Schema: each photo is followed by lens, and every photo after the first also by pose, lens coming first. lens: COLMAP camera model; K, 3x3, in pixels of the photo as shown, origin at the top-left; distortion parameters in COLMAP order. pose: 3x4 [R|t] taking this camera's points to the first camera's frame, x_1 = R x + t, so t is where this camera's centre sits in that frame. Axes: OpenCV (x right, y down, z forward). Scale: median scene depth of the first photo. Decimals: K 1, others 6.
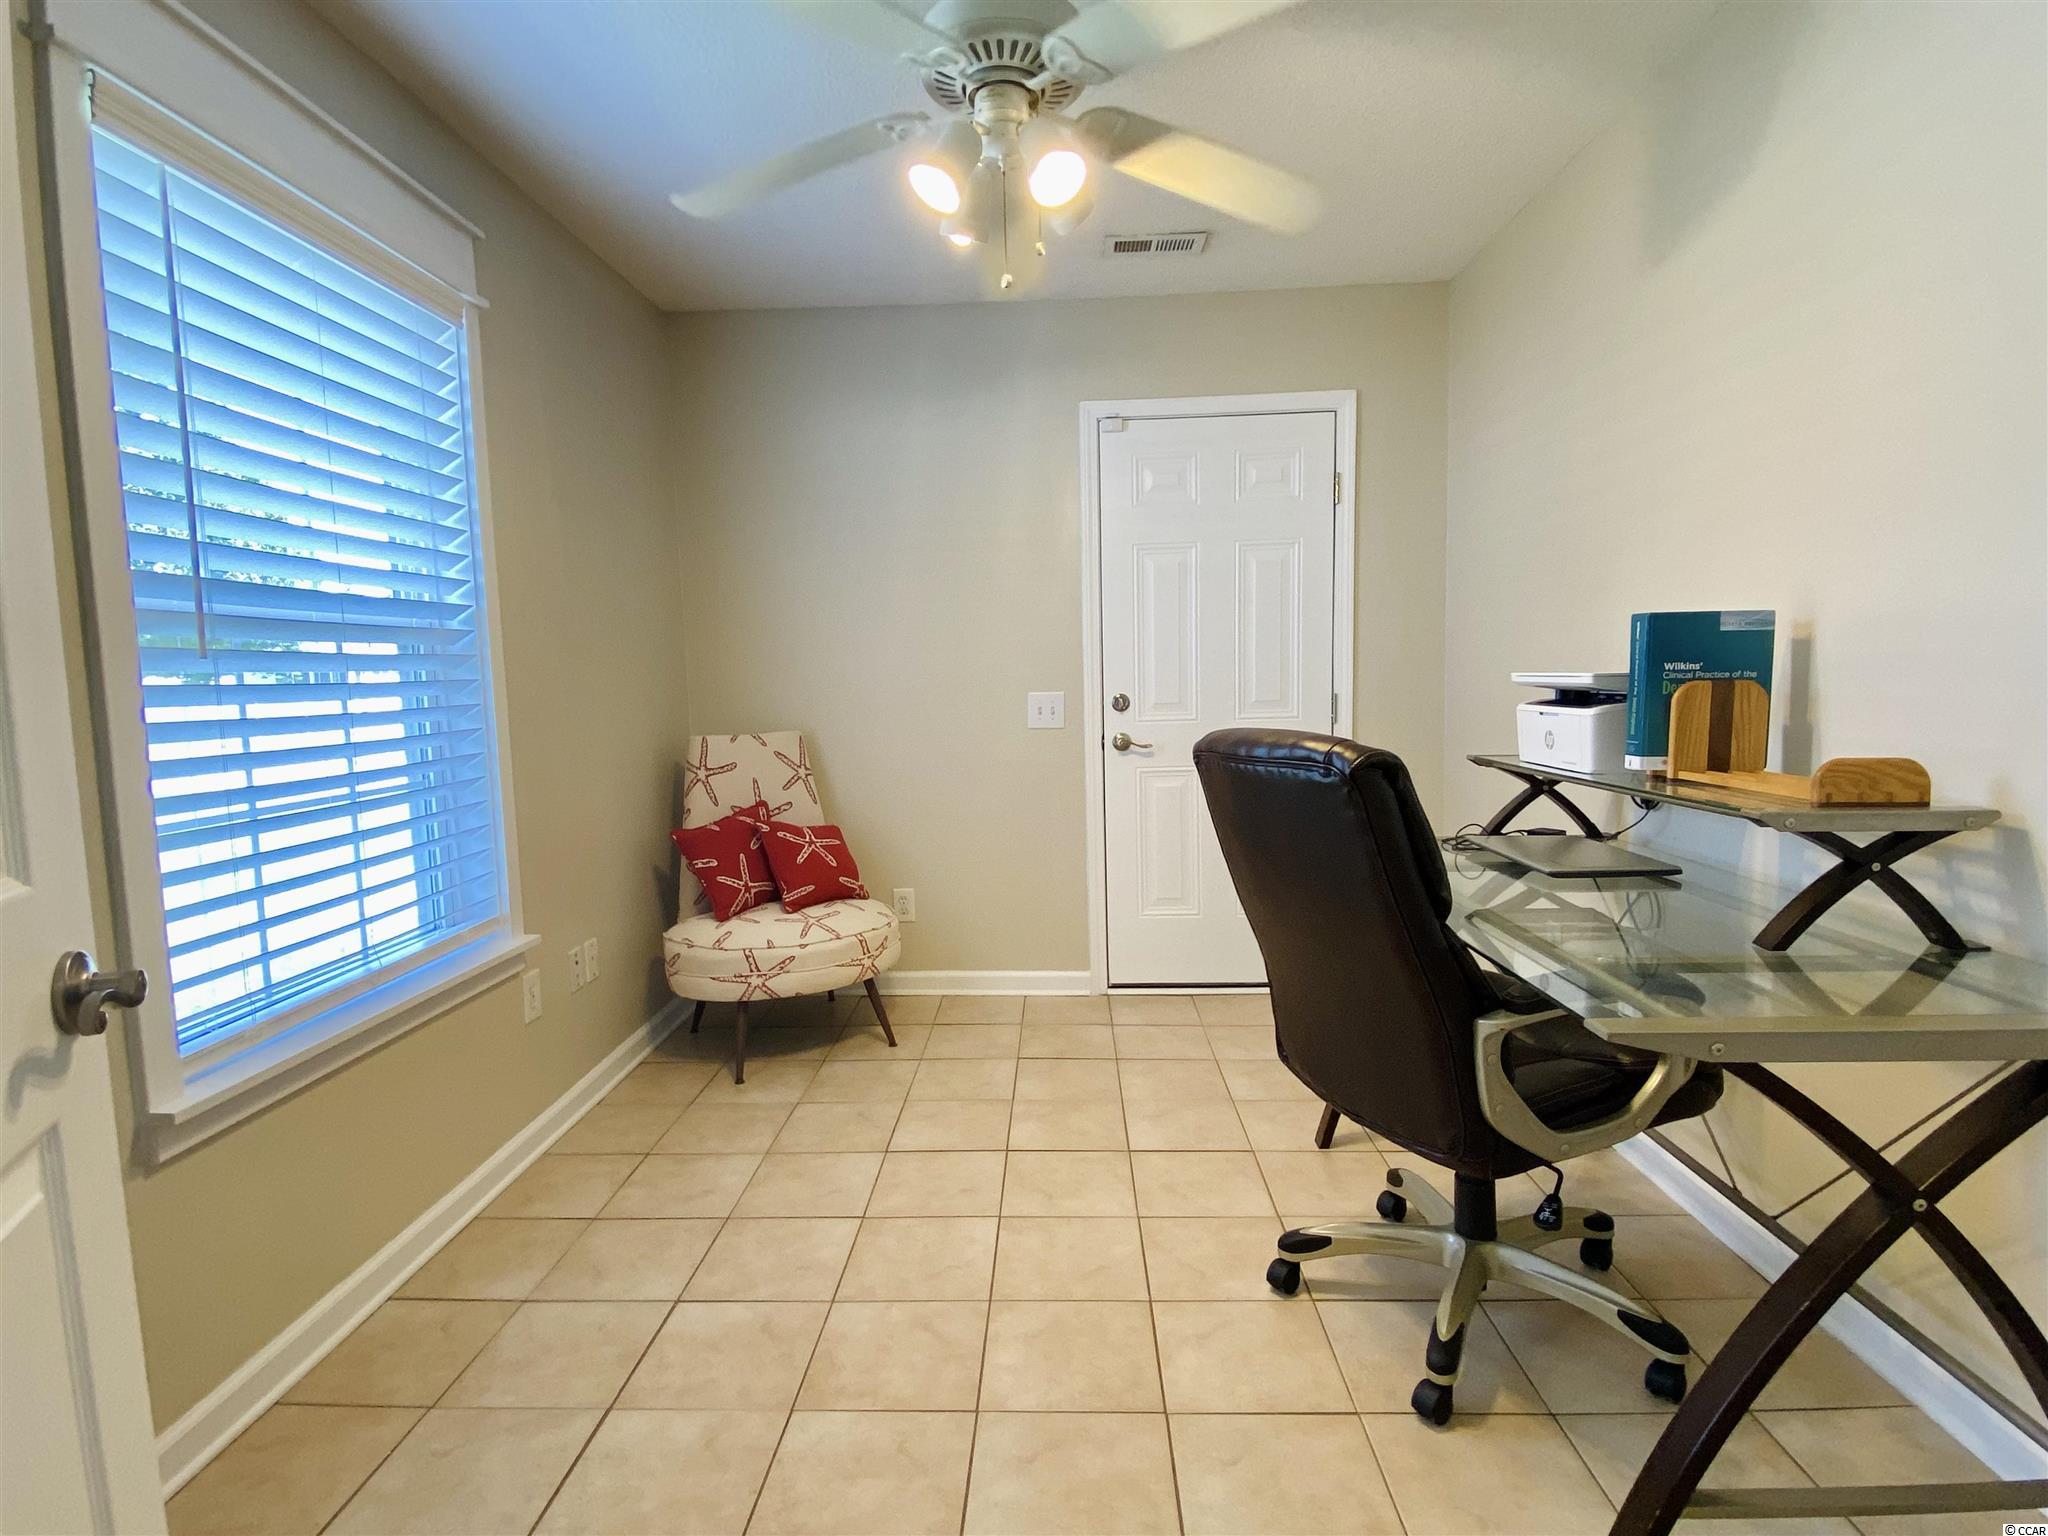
lens RADIAL K [[1050.6, 0, 1024.2], [0, 1050.6, 770.2], [0, 0, 1]] dist [0.003491, -0.001090]
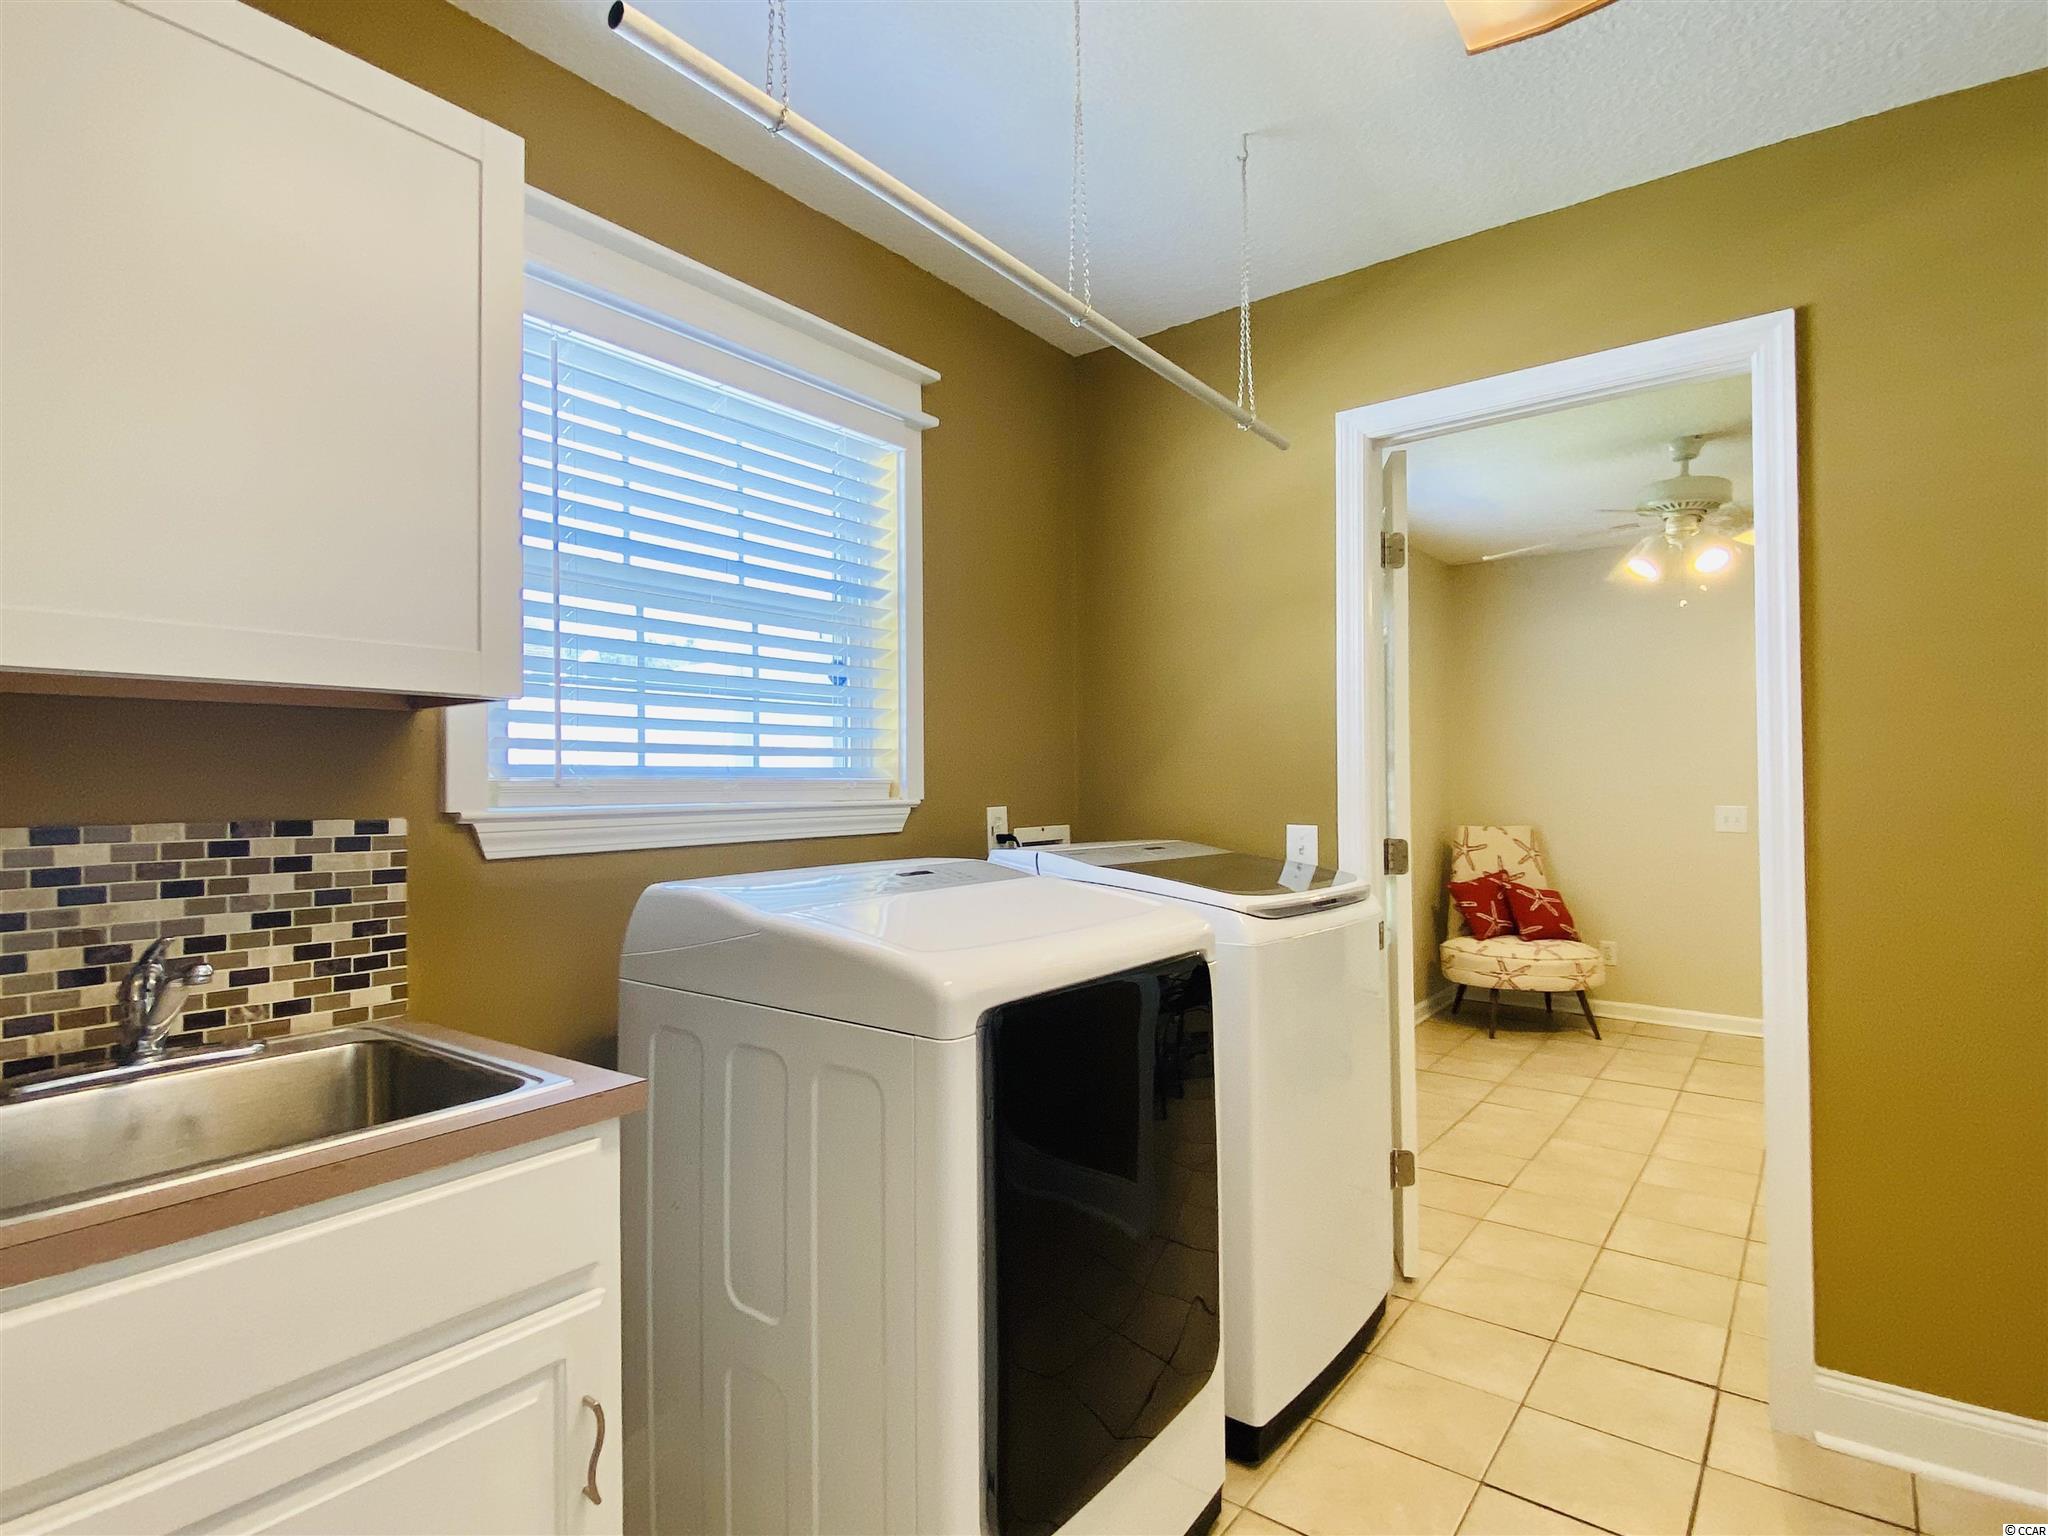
lens RADIAL K [[1050.6, 0, 1016.5], [0, 1050.6, 758.6], [0, 0, 1]] dist [0.003491, -0.001090]
pose [[0.814044, 0.013935, -0.580635, 0.064012], [-0.072350, 0.994358, -0.077569, 0.041686], [0.576279, 0.105153, 0.810460, -0.724200]]
